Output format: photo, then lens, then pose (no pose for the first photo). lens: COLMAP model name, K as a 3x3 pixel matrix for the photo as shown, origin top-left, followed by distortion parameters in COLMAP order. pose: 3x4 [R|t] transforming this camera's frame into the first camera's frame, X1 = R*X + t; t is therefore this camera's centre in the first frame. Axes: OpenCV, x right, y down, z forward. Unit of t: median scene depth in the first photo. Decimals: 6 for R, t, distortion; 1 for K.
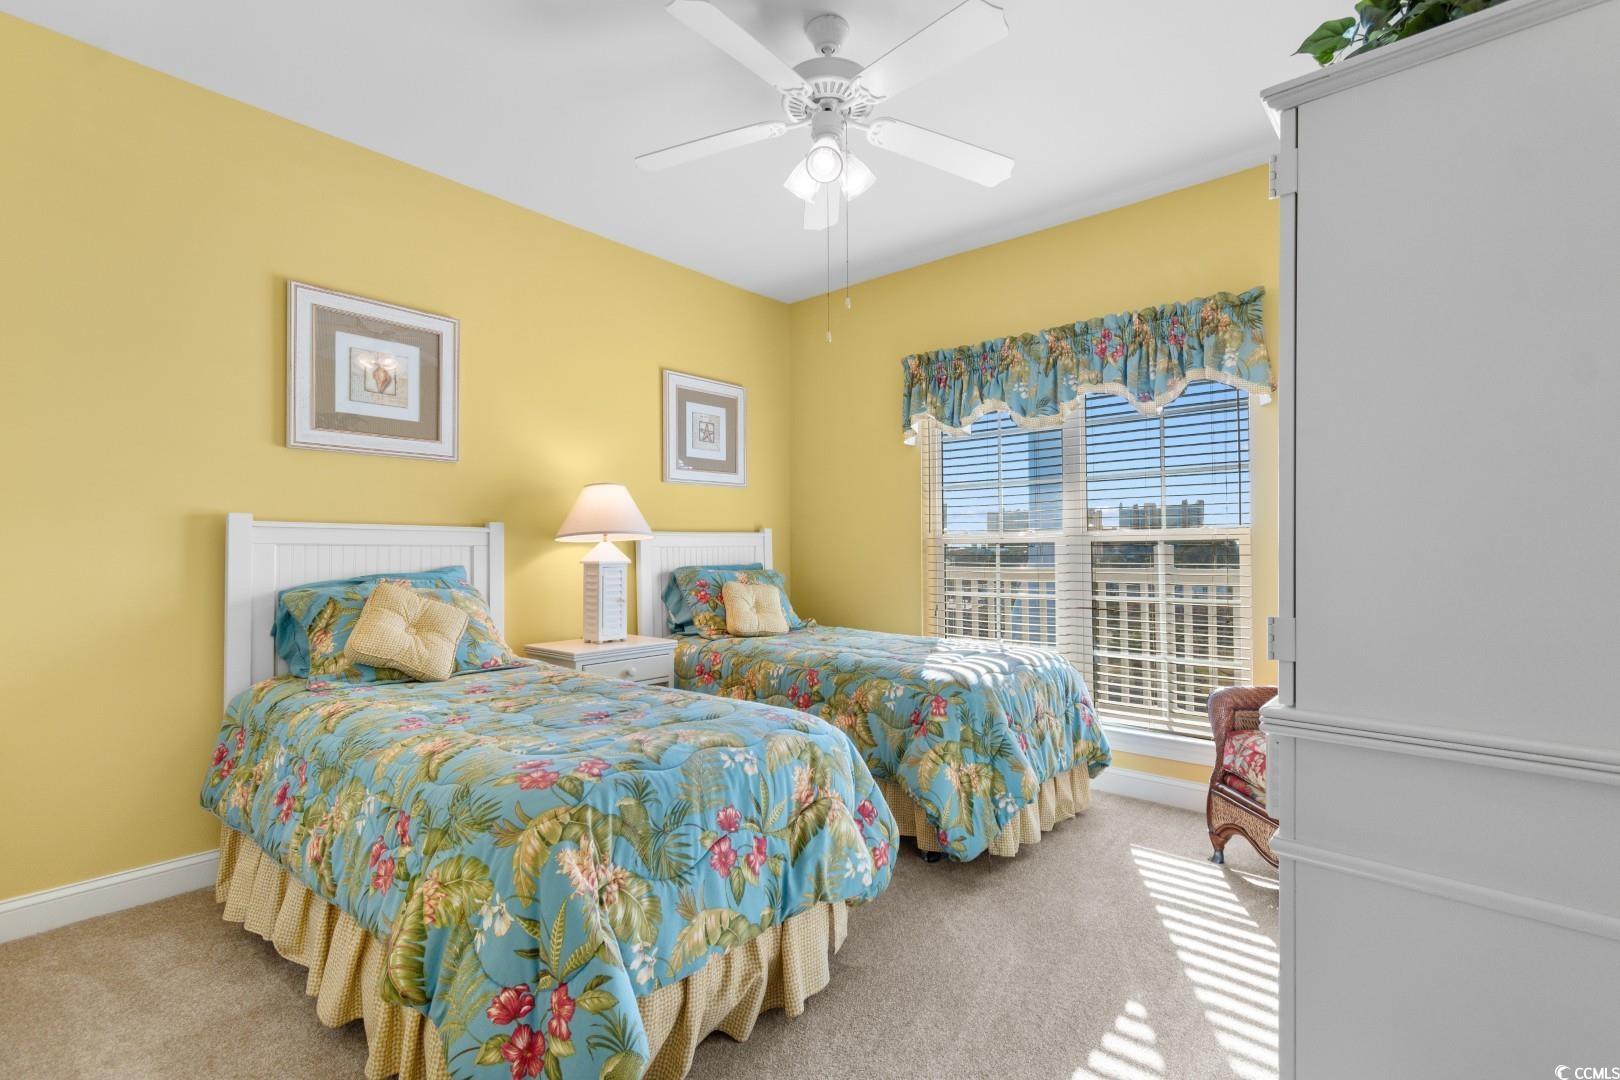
lens RADIAL K [[713.8, 0, 809.2], [0, 713.8, 544.4], [0, 0, 1]] dist [0.003482, -0.000213]
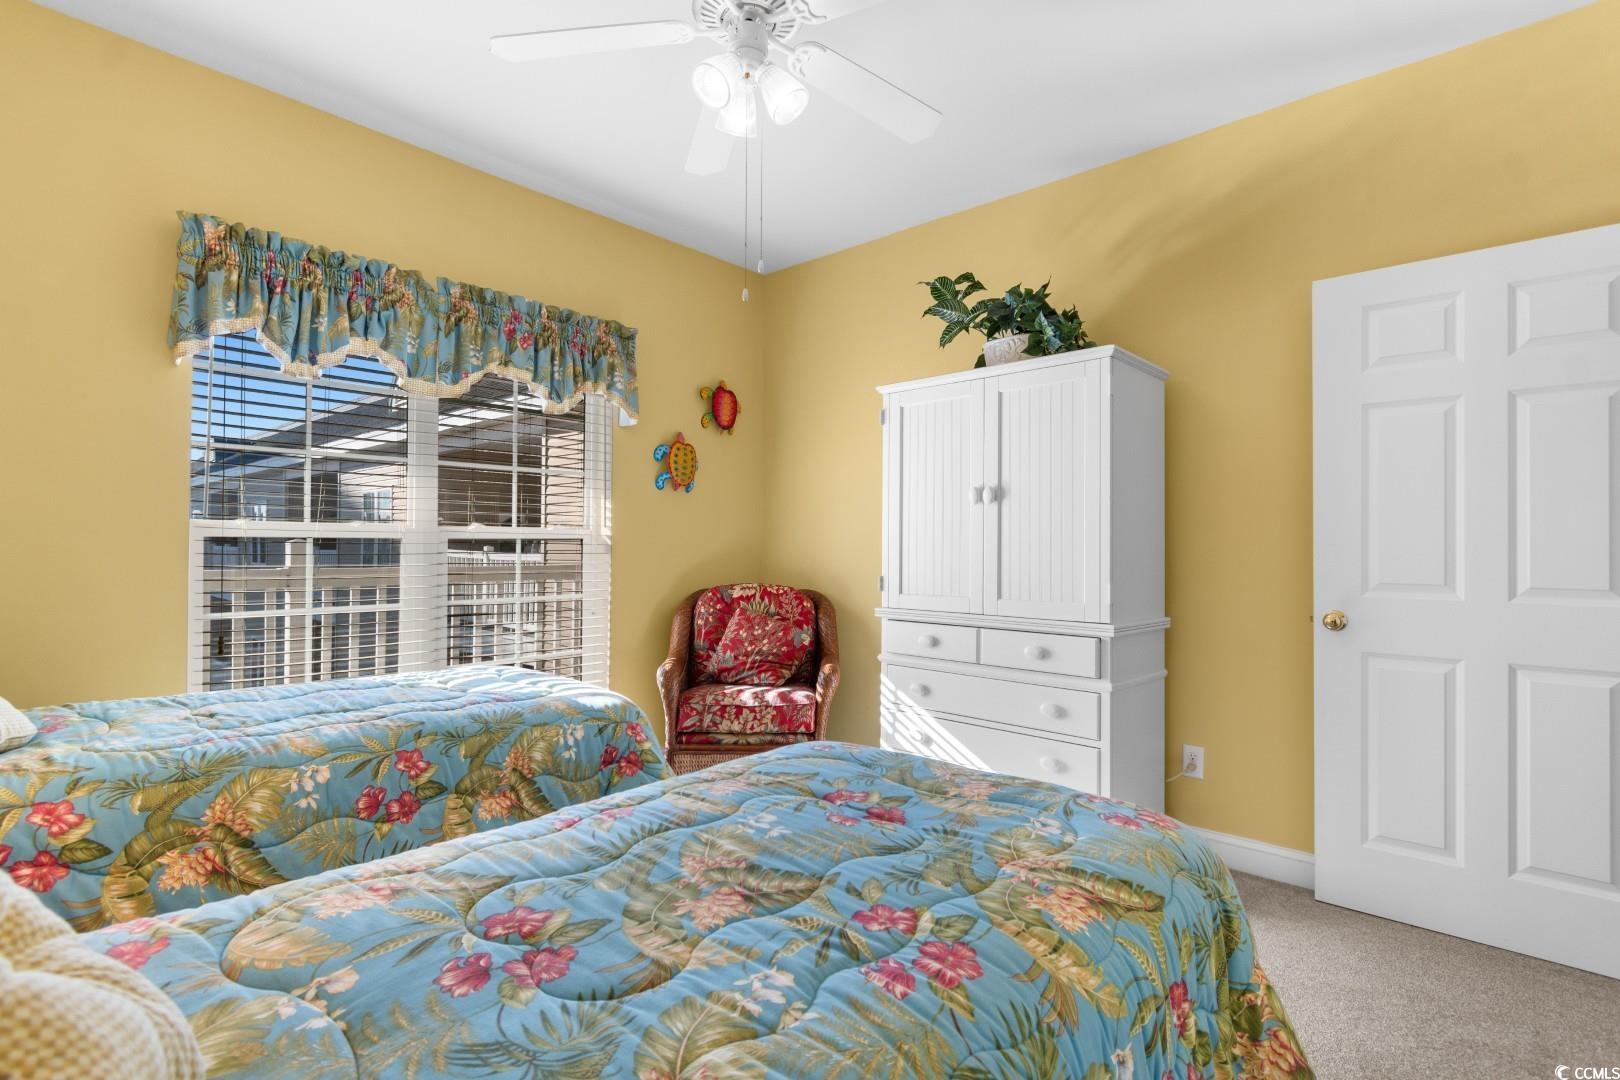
lens RADIAL K [[756.7, 0, 809.0], [0, 756.7, 534.4], [0, 0, 1]] dist [0.000602, 0.000300]
pose [[0.052139, 0.024534, 0.998338, -0.476223], [-0.009956, 0.999661, -0.024046, 0.008019], [-0.998590, -0.008686, 0.052365, 0.503568]]
